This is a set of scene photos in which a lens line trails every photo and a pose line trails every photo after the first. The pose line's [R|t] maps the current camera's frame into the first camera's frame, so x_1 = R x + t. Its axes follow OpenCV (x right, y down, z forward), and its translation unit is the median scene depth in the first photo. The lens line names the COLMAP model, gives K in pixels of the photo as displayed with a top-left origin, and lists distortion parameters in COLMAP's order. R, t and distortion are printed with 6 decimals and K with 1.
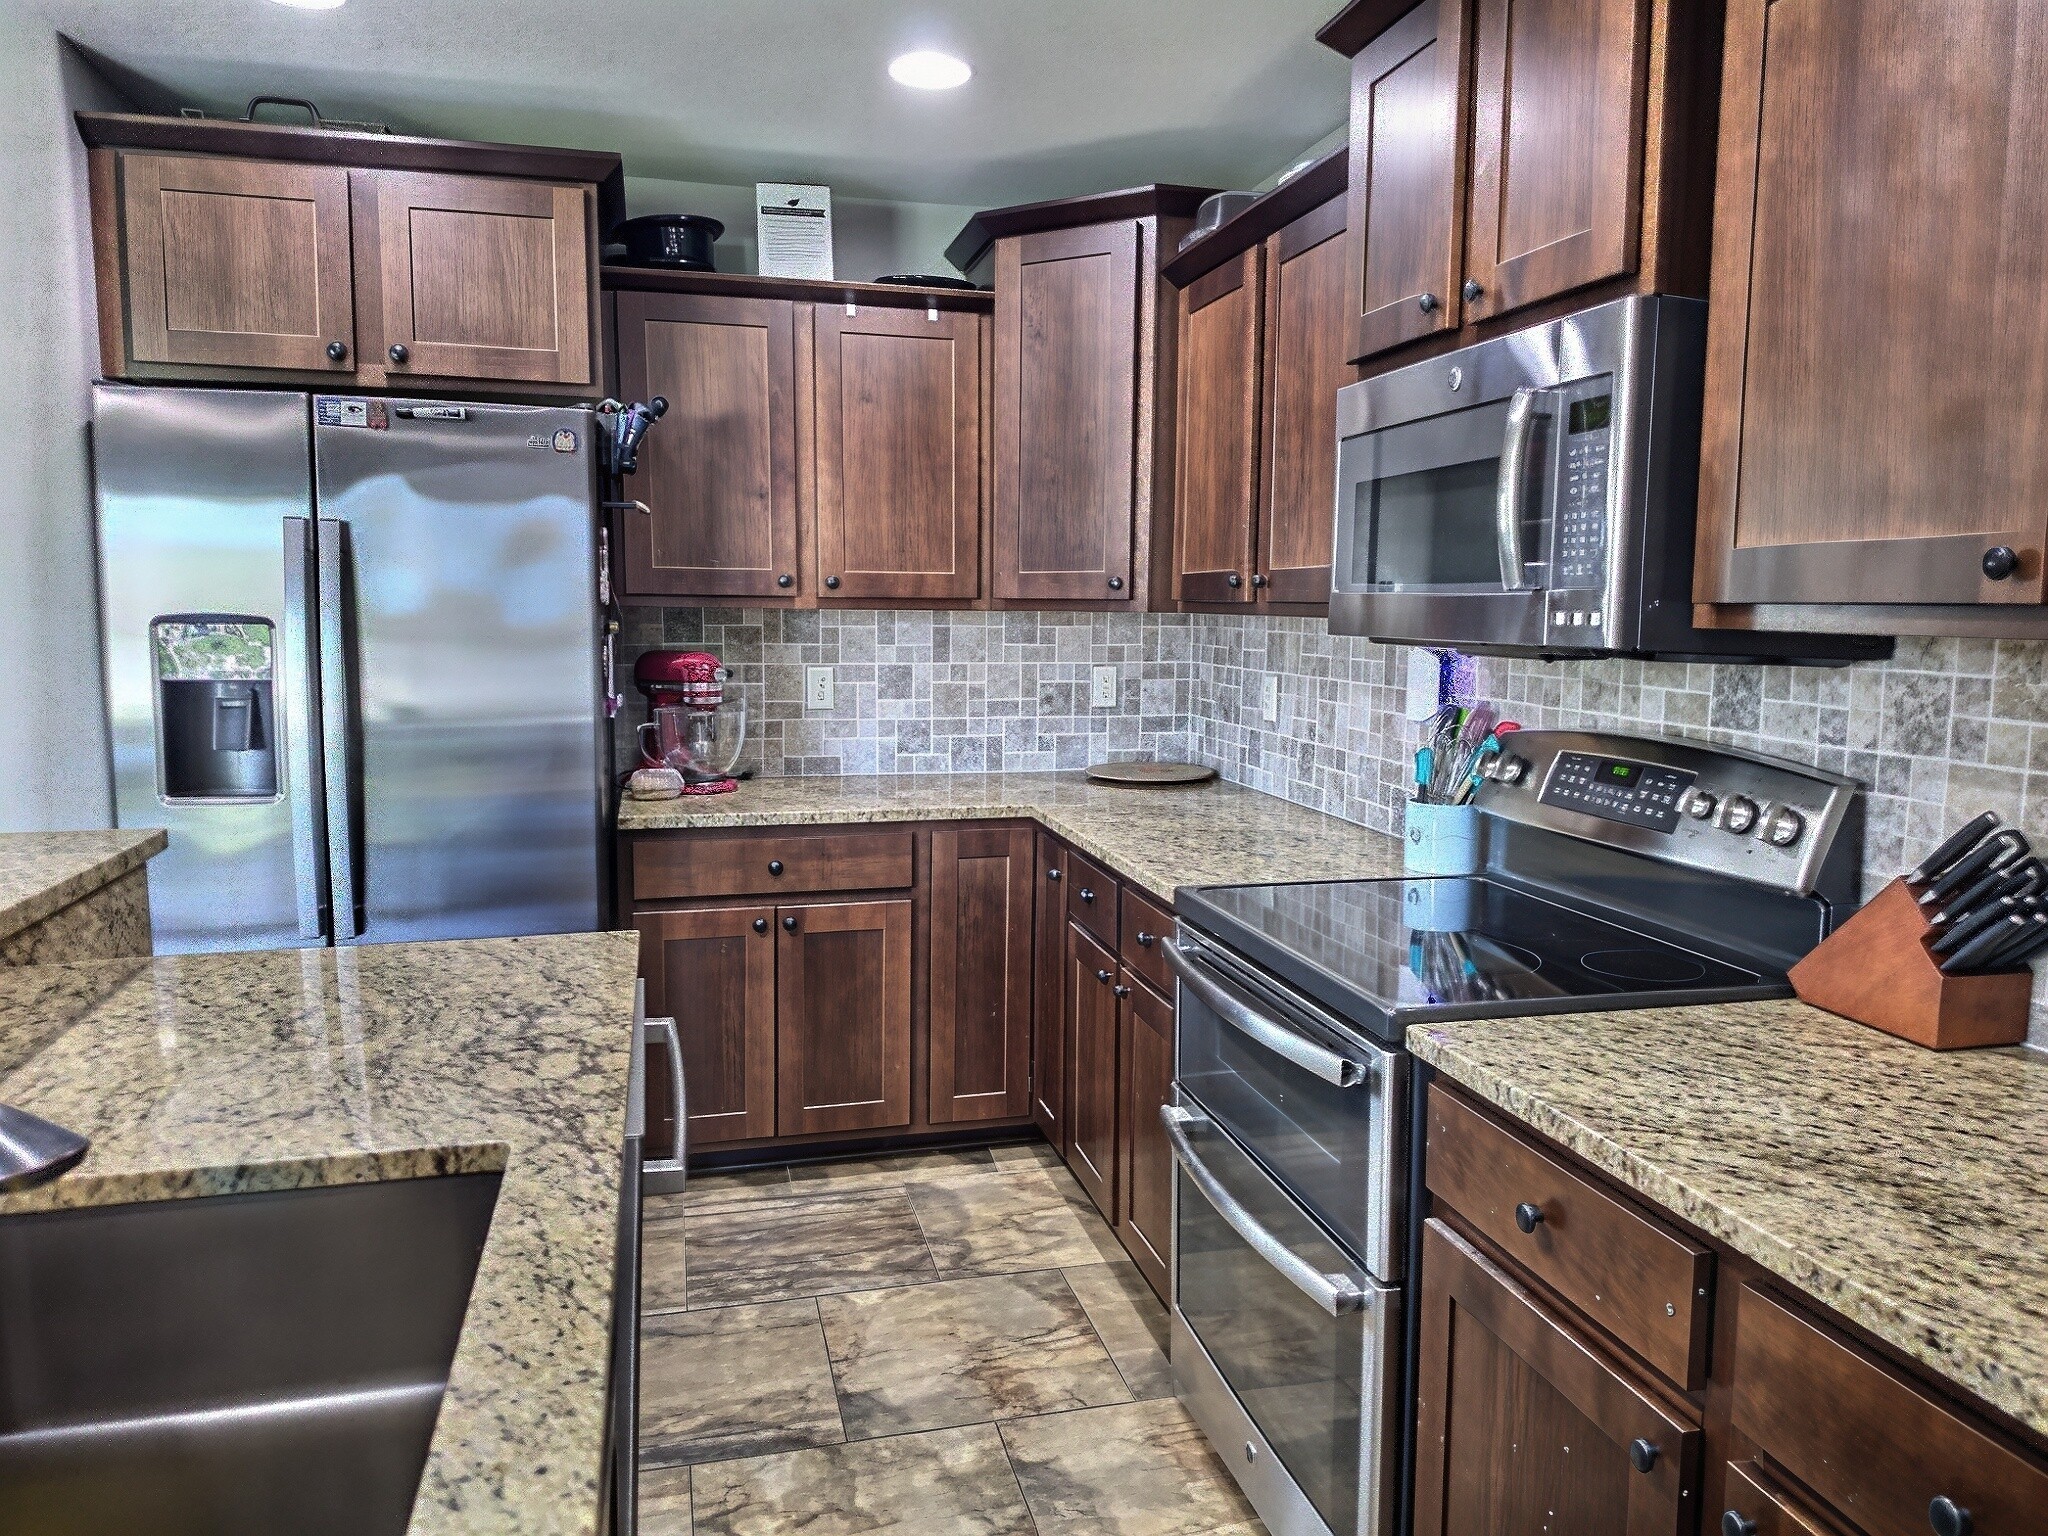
lens RADIAL K [[1423.4, 0, 1024.0], [0, 1423.4, 768.0], [0, 0, 1]] dist [0.077316, -0.108334]
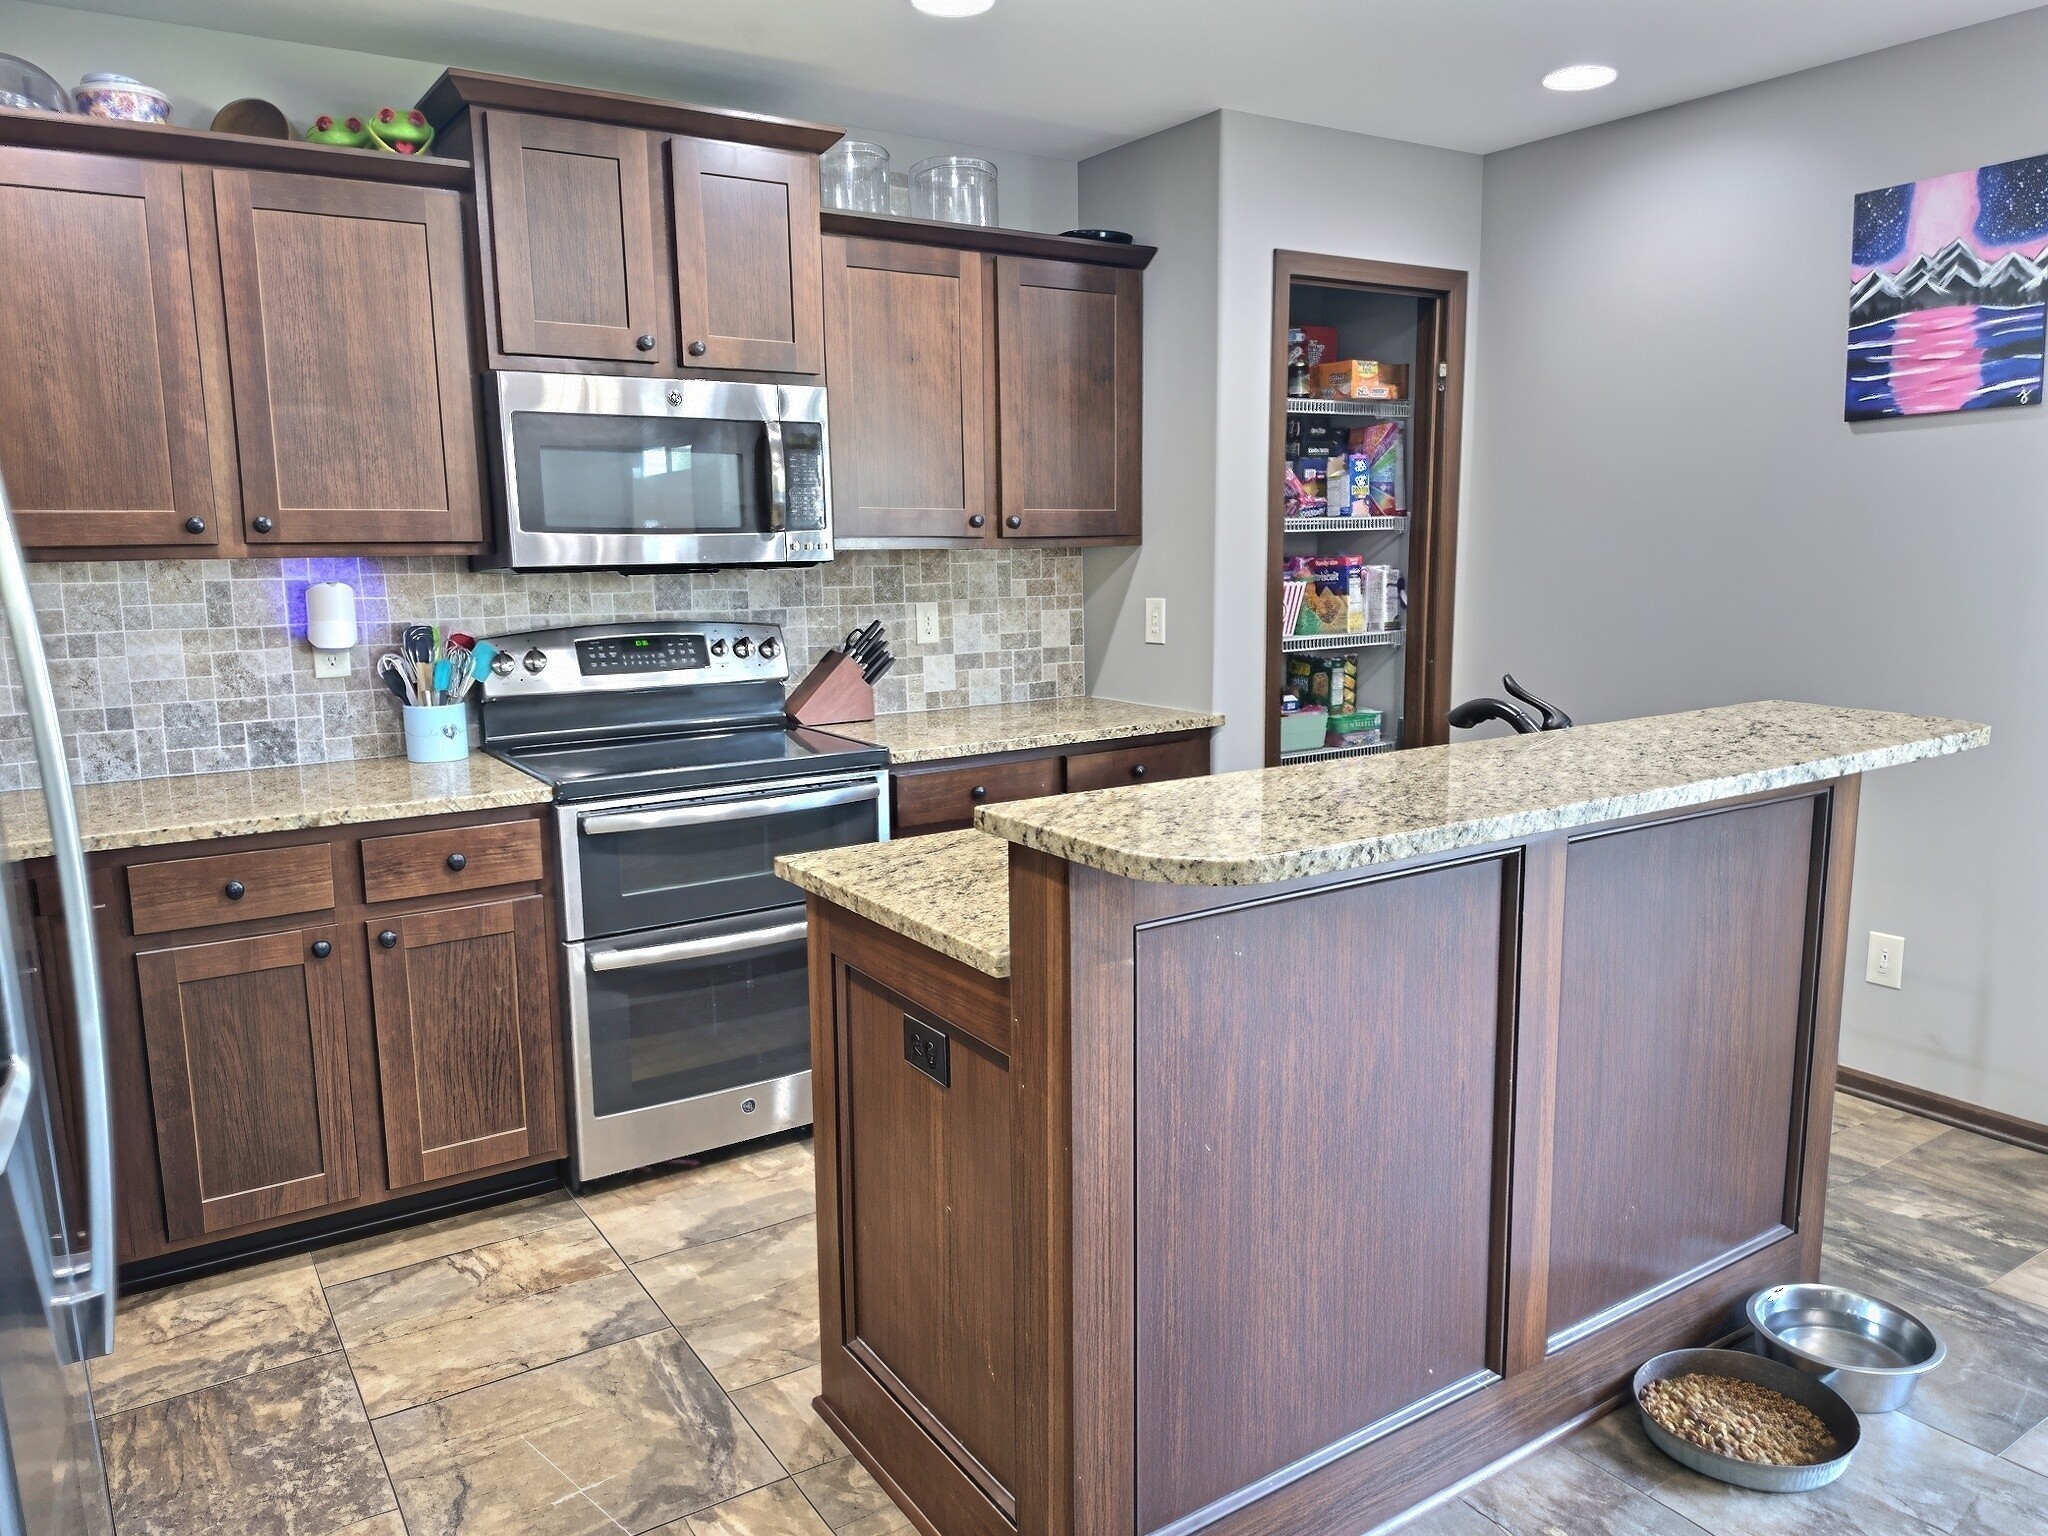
lens RADIAL K [[1423.4, 0, 1024.0], [0, 1423.4, 768.0], [0, 0, 1]] dist [0.077316, -0.108334]
pose [[-0.326319, -0.158658, 0.931849, -1.087946], [0.122737, 0.970356, 0.208195, -0.124892], [-0.937257, 0.182310, -0.297172, 0.943280]]
